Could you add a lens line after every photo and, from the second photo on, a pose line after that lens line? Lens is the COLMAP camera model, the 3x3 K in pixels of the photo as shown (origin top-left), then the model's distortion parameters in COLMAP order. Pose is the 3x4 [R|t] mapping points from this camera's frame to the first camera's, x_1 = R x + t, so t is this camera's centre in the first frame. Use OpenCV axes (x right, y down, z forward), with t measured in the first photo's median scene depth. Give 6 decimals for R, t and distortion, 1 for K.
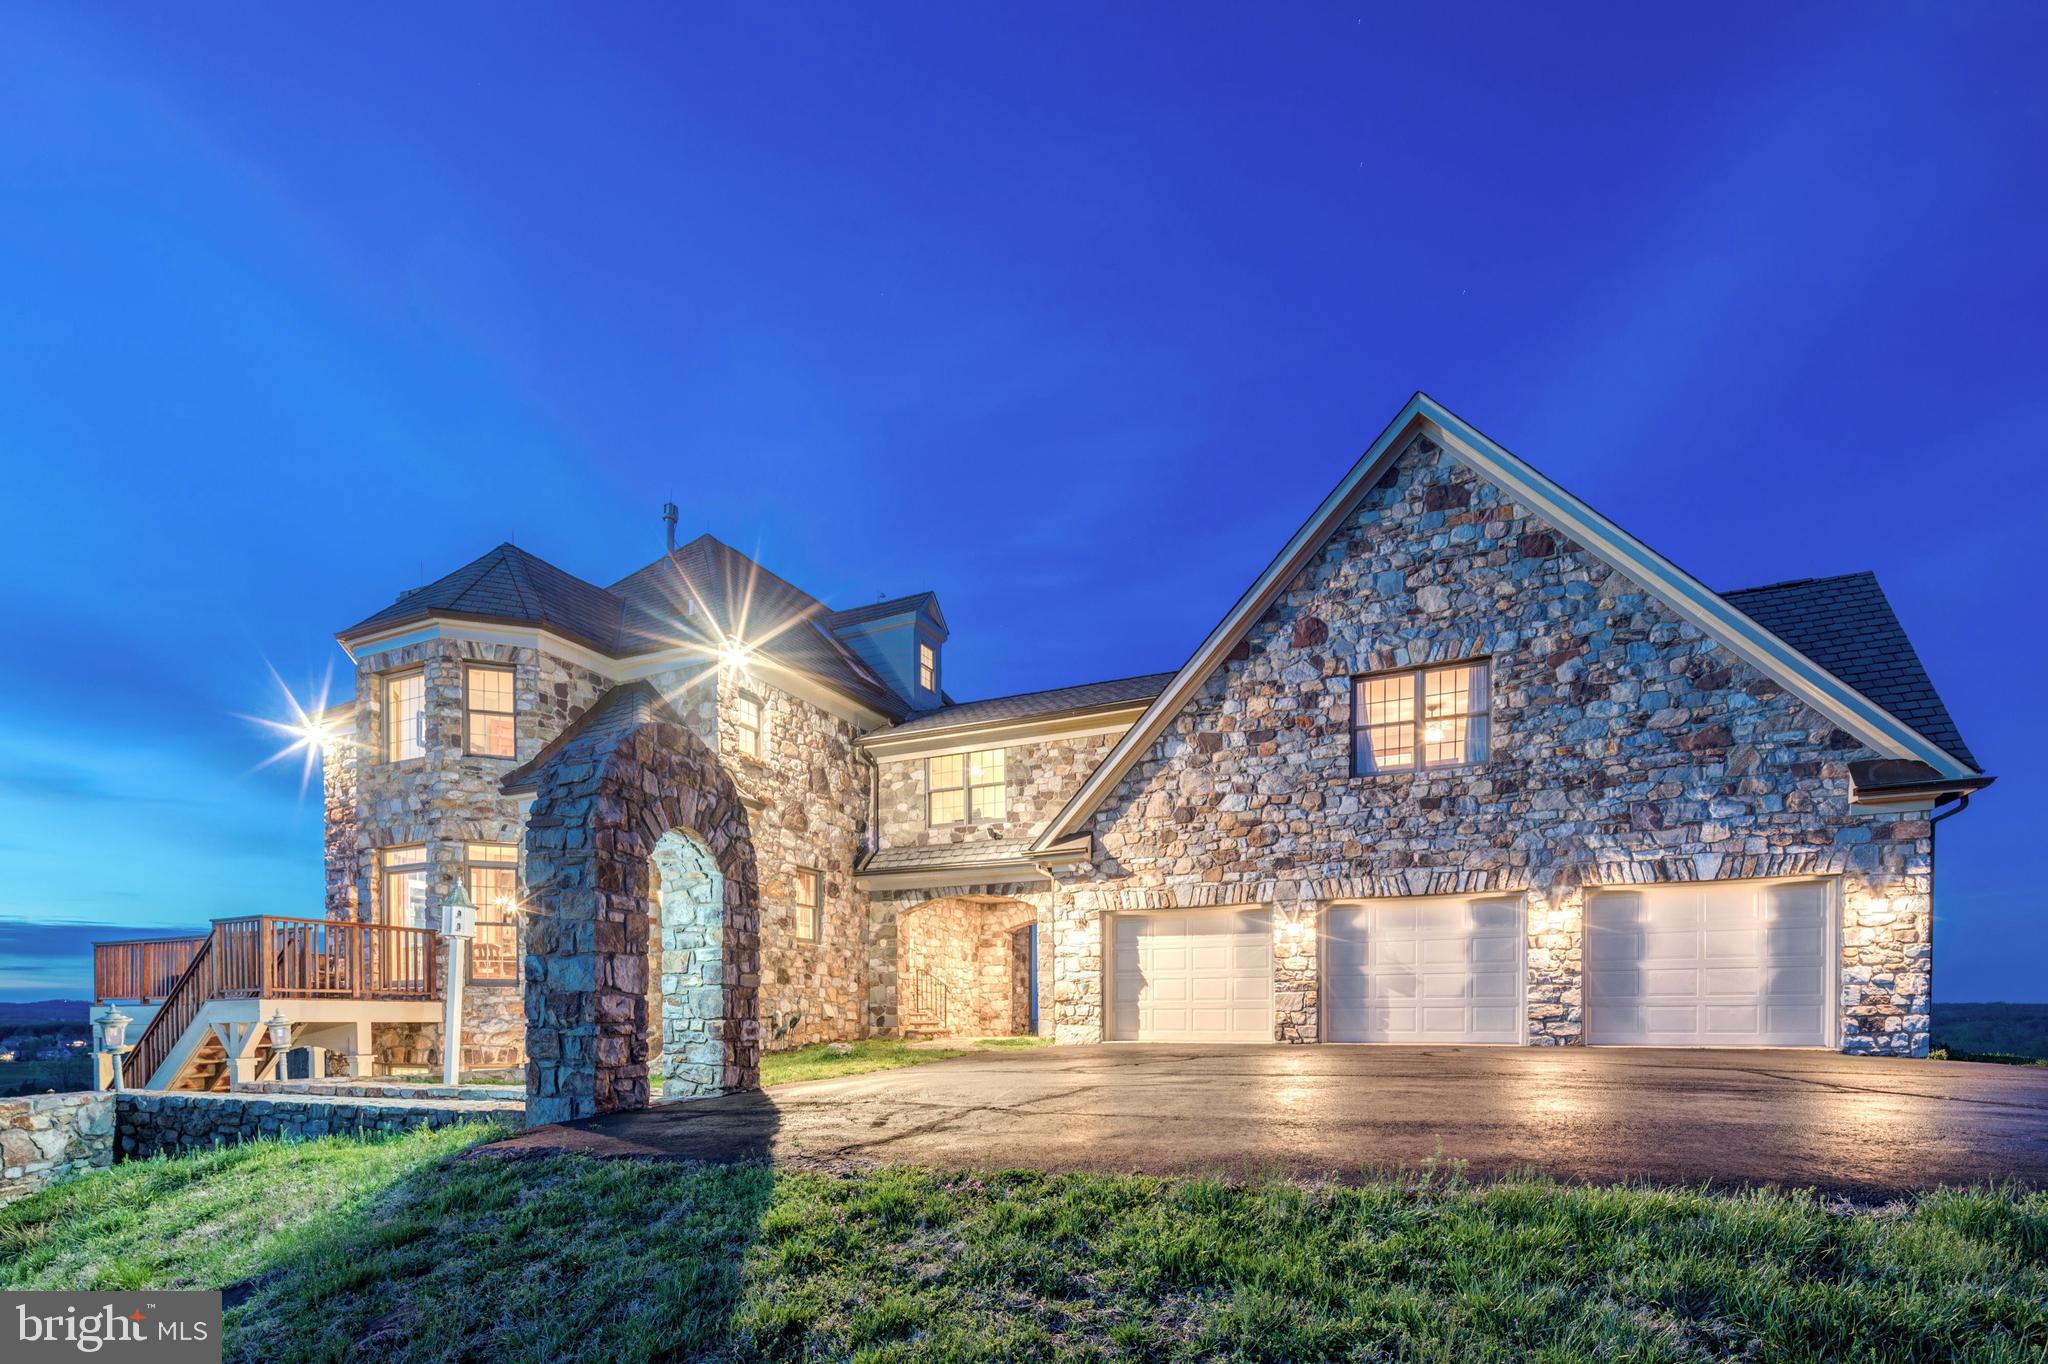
lens RADIAL K [[1049.5, 0, 995.1], [0, 1049.5, 1033.6], [0, 0, 1]] dist [0.001349, -0.001389]
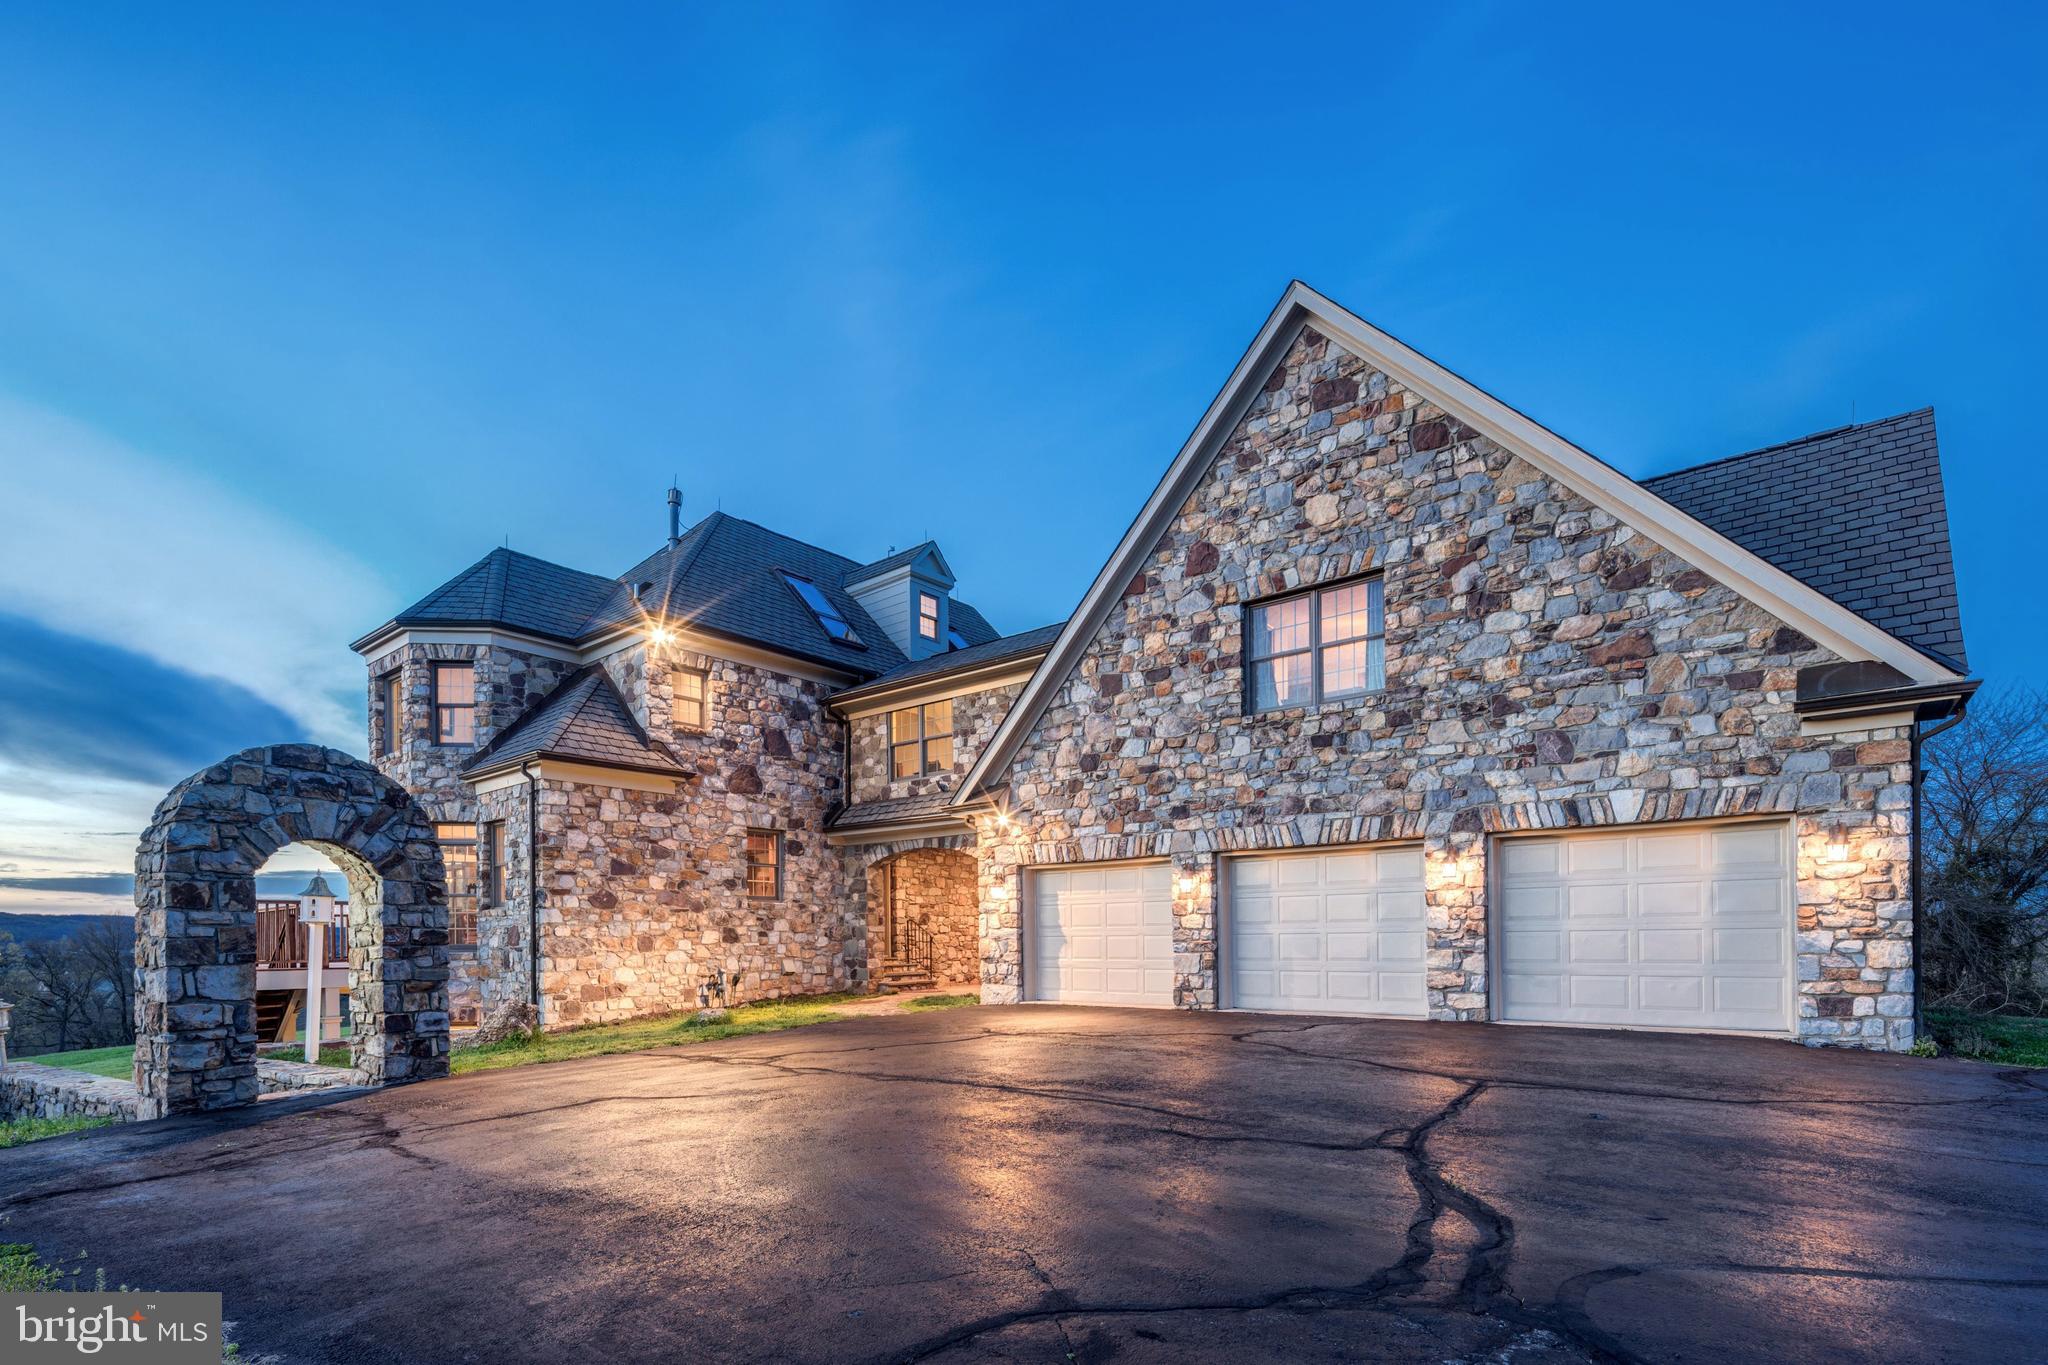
lens RADIAL K [[1045.4, 0, 990.1], [0, 1045.4, 939.8], [0, 0, 1]] dist [0.000701, -0.000158]
pose [[0.965837, -0.008039, -0.259027, 0.370573], [0.005500, 0.999929, -0.010525, -0.044799], [0.259093, 0.008741, 0.965813, 0.082675]]
